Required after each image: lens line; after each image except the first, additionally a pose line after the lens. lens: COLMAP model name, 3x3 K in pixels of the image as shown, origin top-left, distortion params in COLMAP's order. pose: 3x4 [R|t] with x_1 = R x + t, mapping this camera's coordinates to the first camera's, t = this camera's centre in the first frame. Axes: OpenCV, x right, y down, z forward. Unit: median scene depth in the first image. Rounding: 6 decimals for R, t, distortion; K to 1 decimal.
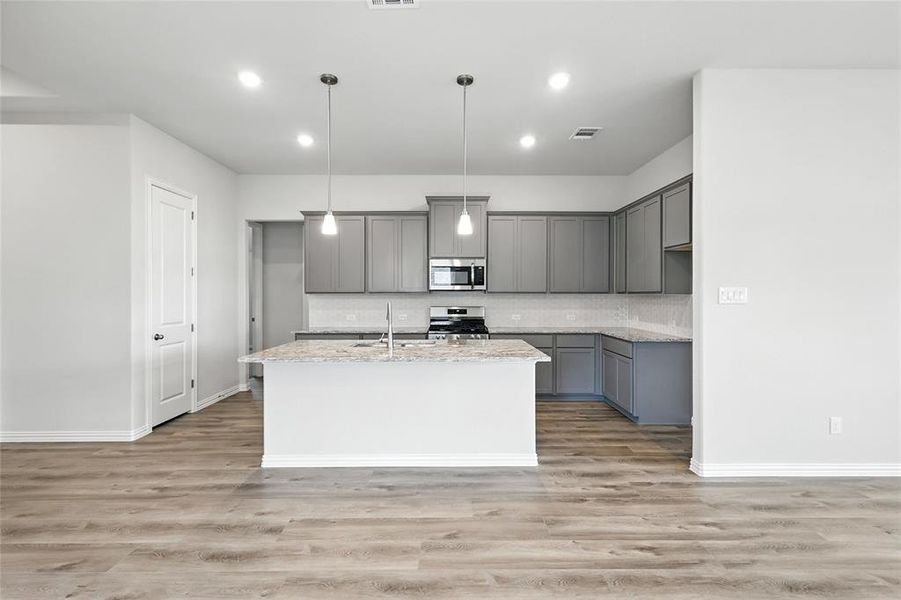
lens RADIAL K [[397.0, 0, 451.2], [0, 397.0, 295.0], [0, 0, 1]] dist [0.003795, 0.000354]
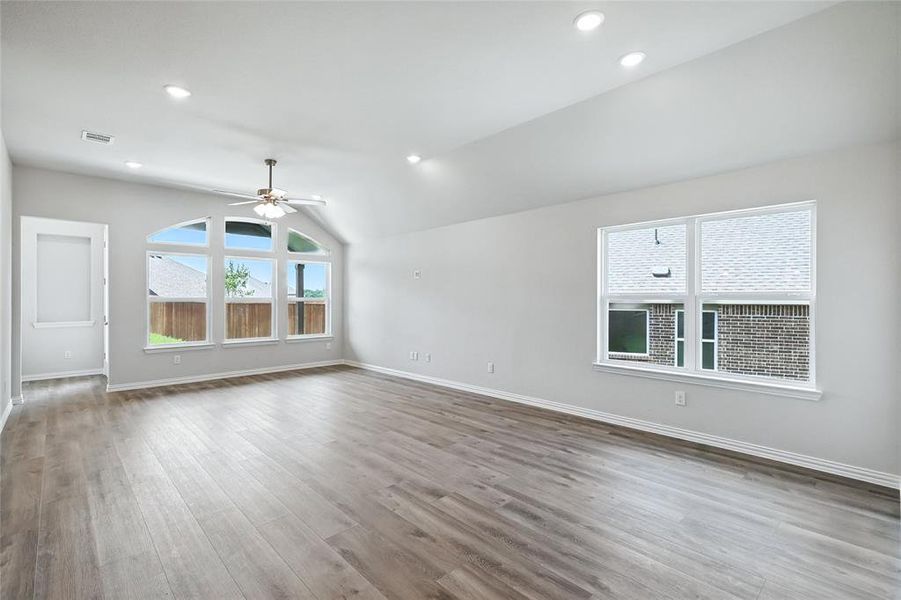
lens RADIAL K [[418.5, 0, 450.5], [0, 418.5, 300.0], [0, 0, 1]] dist [0.002769, 0.000548]
pose [[-0.680579, -0.003272, 0.732668, -0.613397], [0.002809, 0.999971, 0.007075, 0.003243], [-0.732670, 0.006873, -0.680550, 0.720927]]
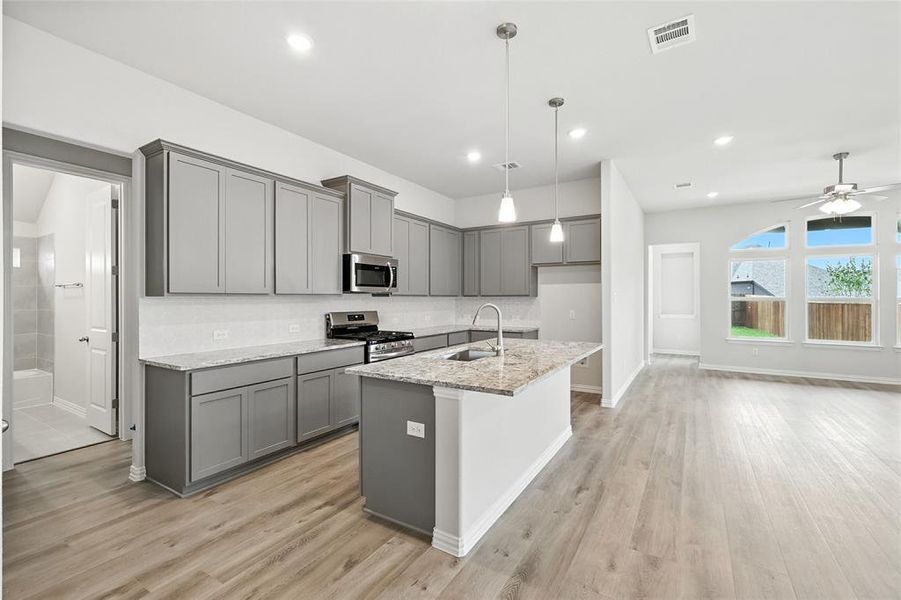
lens RADIAL K [[393.4, 0, 453.0], [0, 393.4, 295.7], [0, 0, 1]] dist [0.002647, 0.000334]
pose [[0.528860, 0.003242, 0.848703, -0.921940], [0.004040, 0.999972, -0.006337, 0.001798], [-0.848699, 0.006780, 0.528832, 0.587199]]
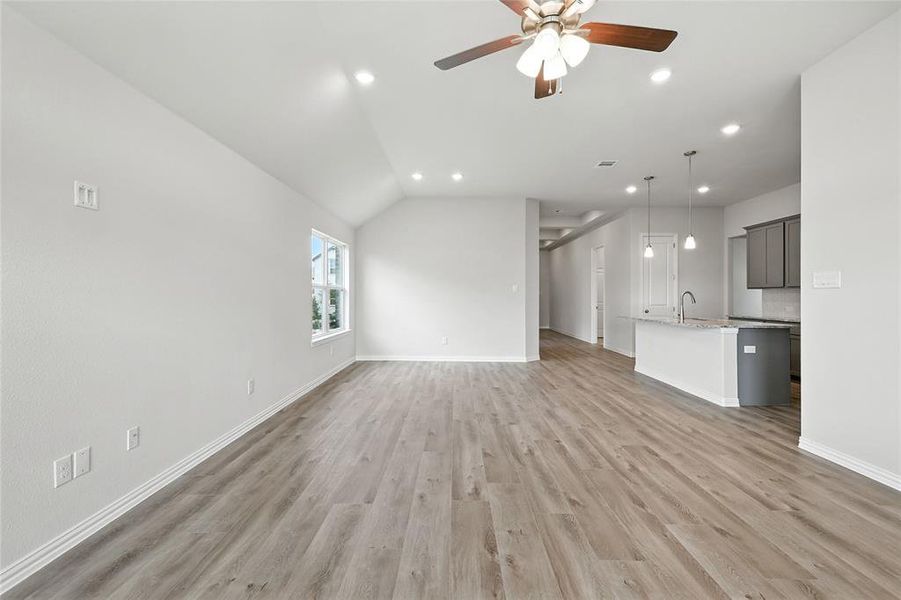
lens RADIAL K [[397.0, 0, 451.2], [0, 397.0, 295.0], [0, 0, 1]] dist [0.003795, 0.000354]
pose [[-0.015748, -0.003401, -0.999870, 1.464853], [-0.005086, 0.999982, -0.003321, 0.039285], [0.999863, 0.005033, -0.015765, 0.049709]]
